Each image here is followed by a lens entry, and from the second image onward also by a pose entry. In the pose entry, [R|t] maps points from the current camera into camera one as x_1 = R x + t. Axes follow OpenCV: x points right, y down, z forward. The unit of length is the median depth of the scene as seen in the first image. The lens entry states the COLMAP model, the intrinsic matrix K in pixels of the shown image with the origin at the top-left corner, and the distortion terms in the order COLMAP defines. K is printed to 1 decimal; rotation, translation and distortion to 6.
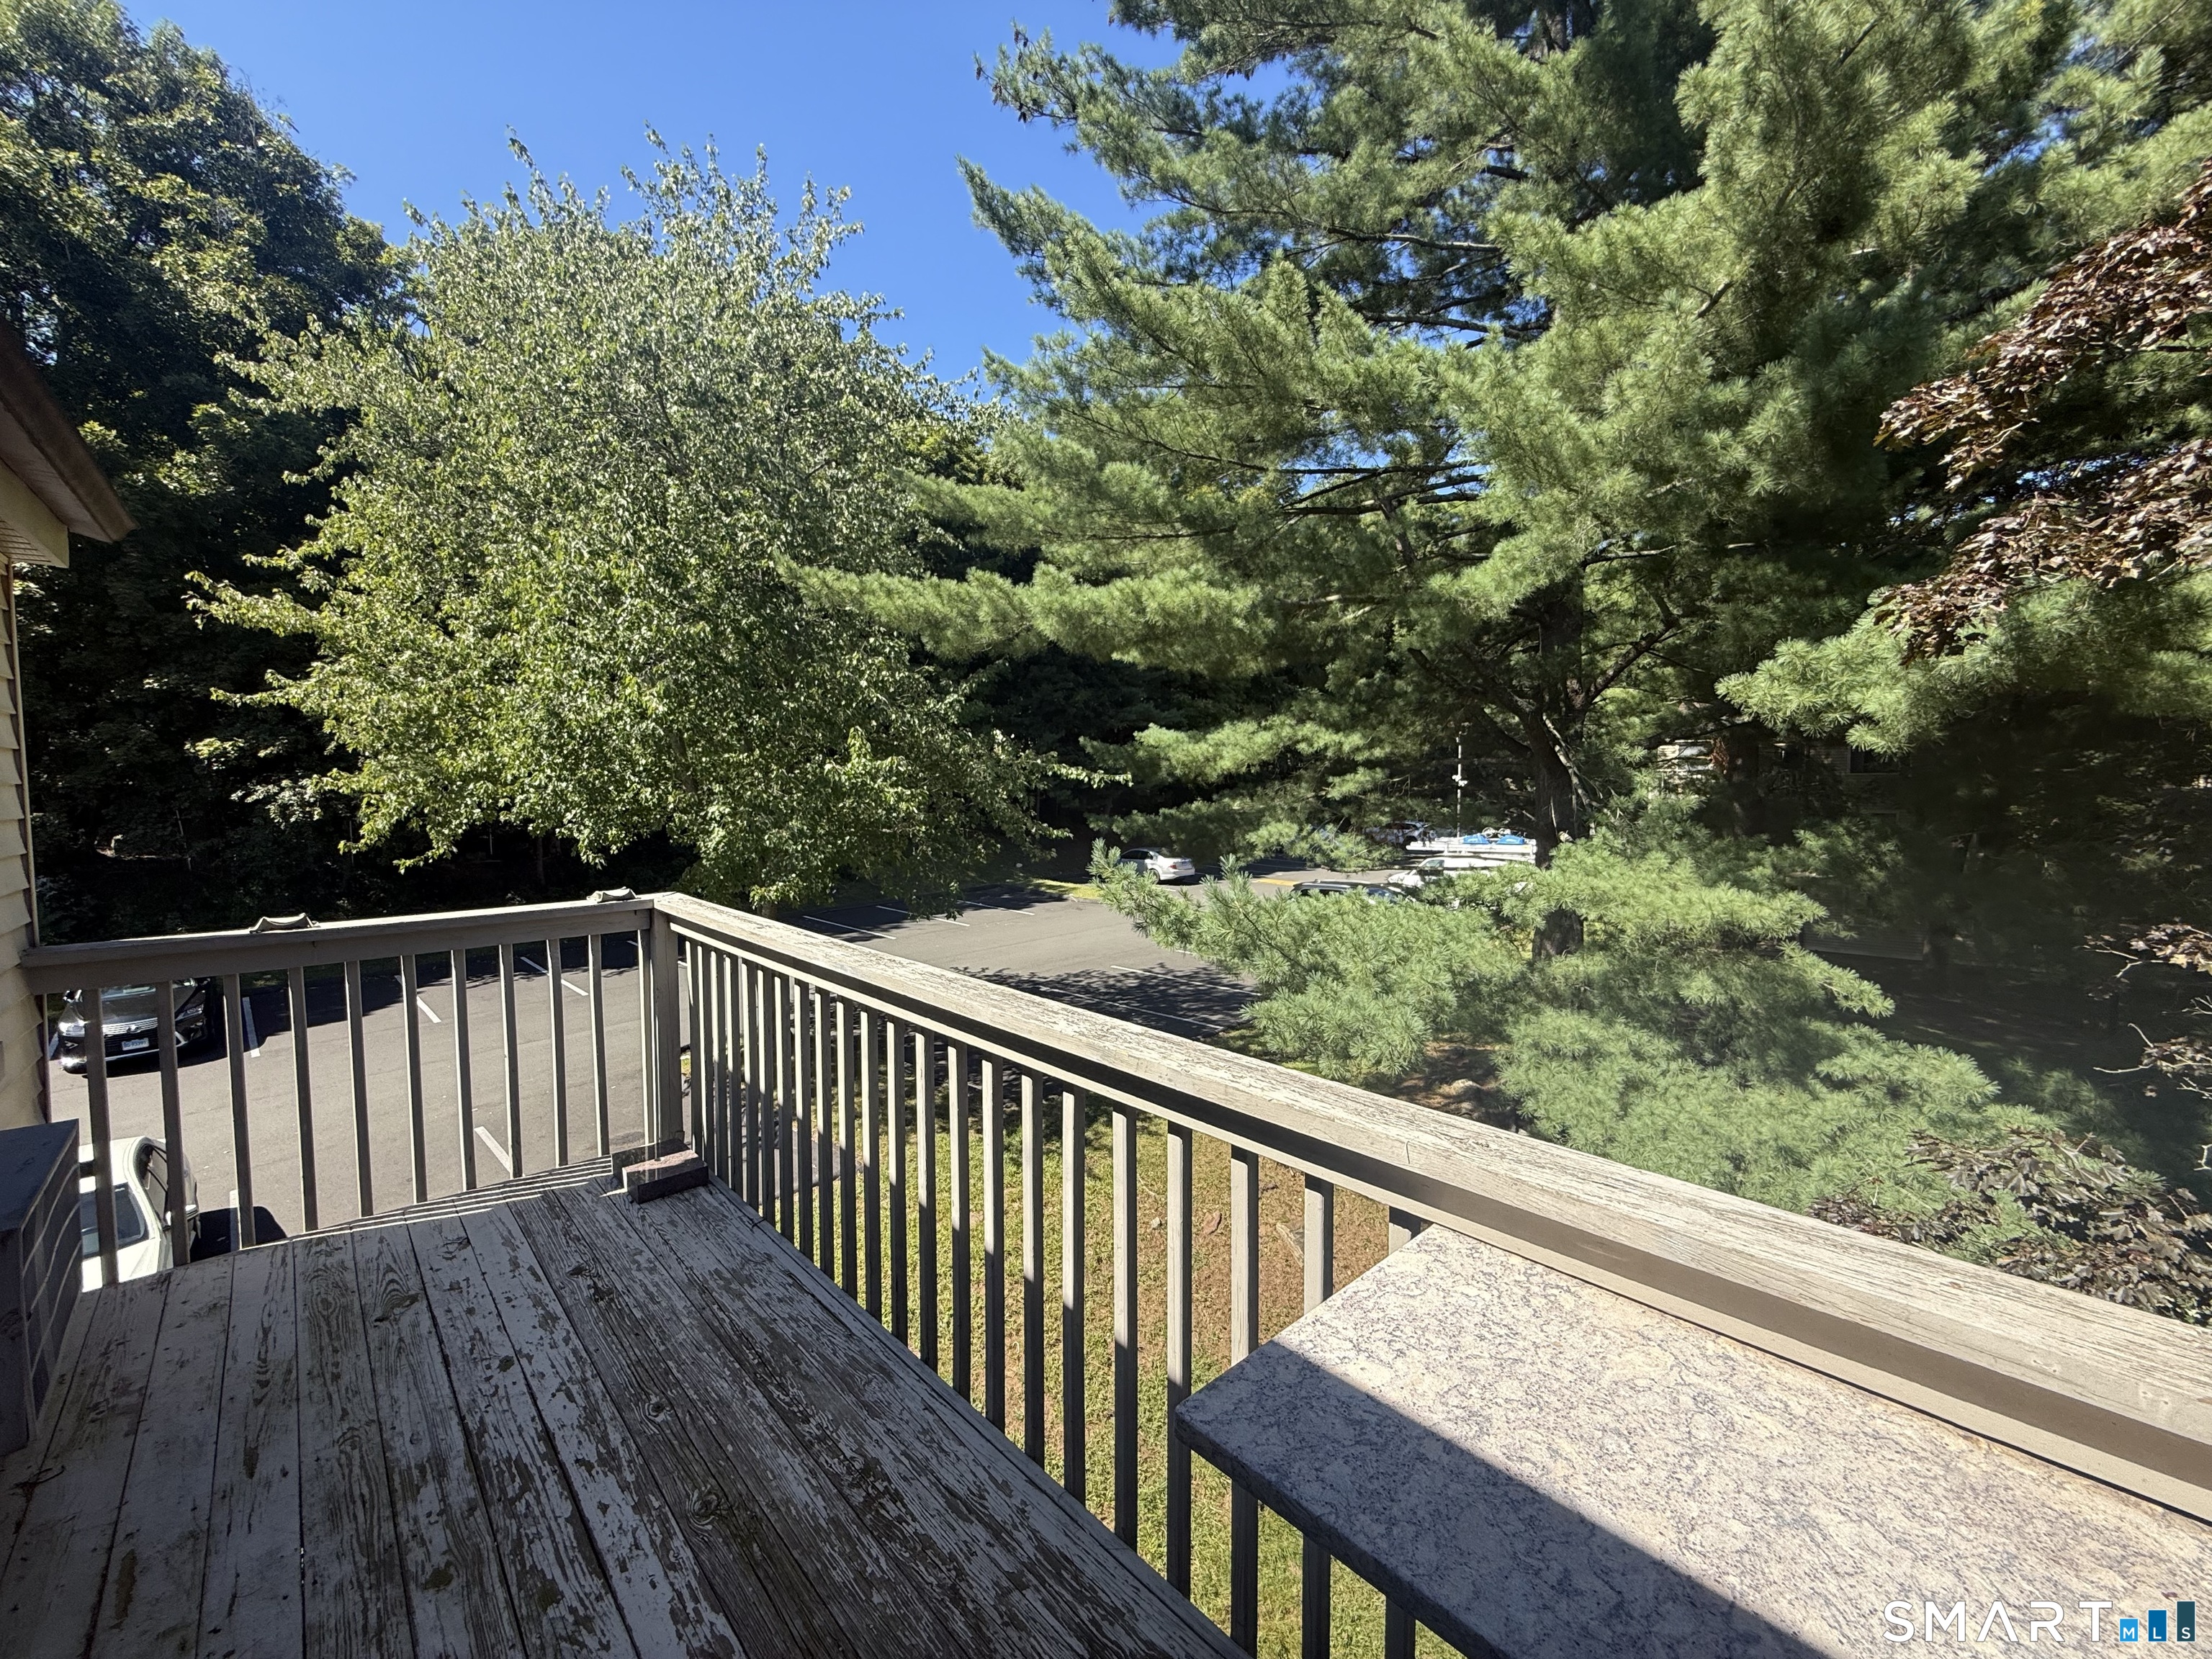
lens RADIAL K [[883.9, 0, 1104.0], [0, 883.9, 834.4], [0, 0, 1]] dist [-0.000860, 0.000521]
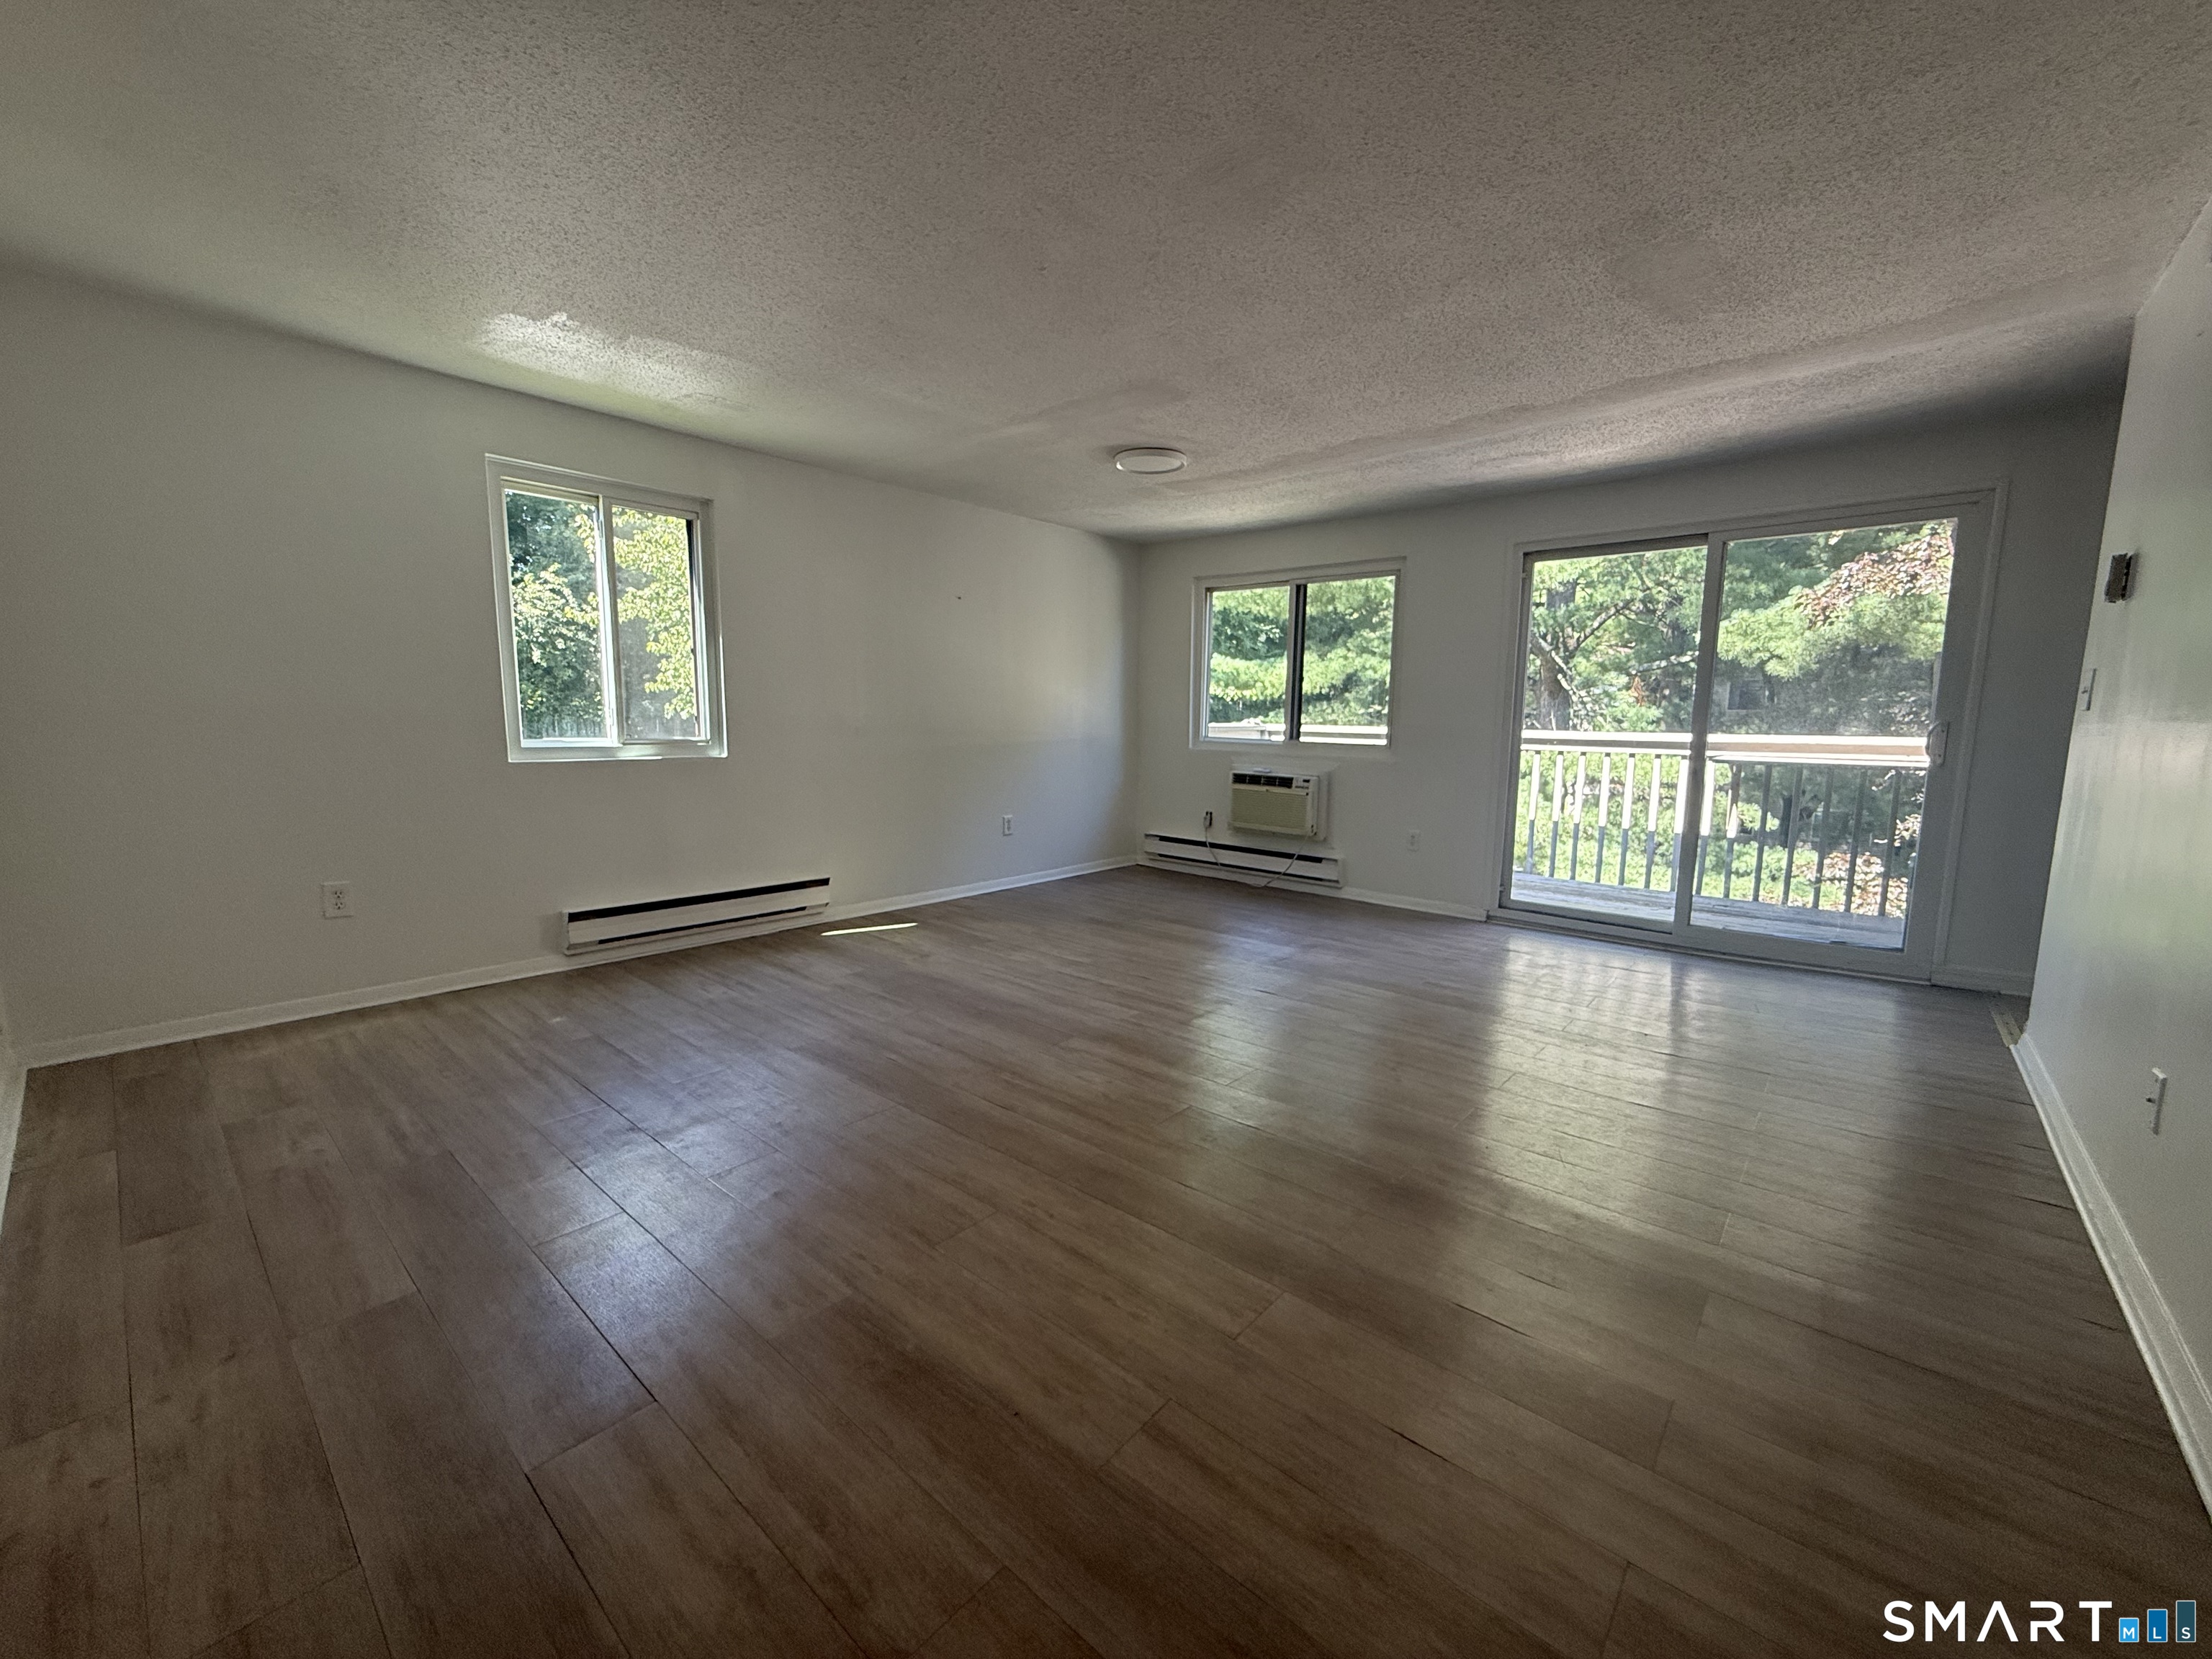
lens RADIAL K [[883.9, 0, 1113.8], [0, 883.9, 817.2], [0, 0, 1]] dist [-0.000860, 0.000521]
pose [[0.994294, 0.006227, 0.106489, -0.378372], [-0.011951, 0.998512, 0.053201, 0.065415], [-0.105999, -0.054170, 0.992890, -0.371828]]
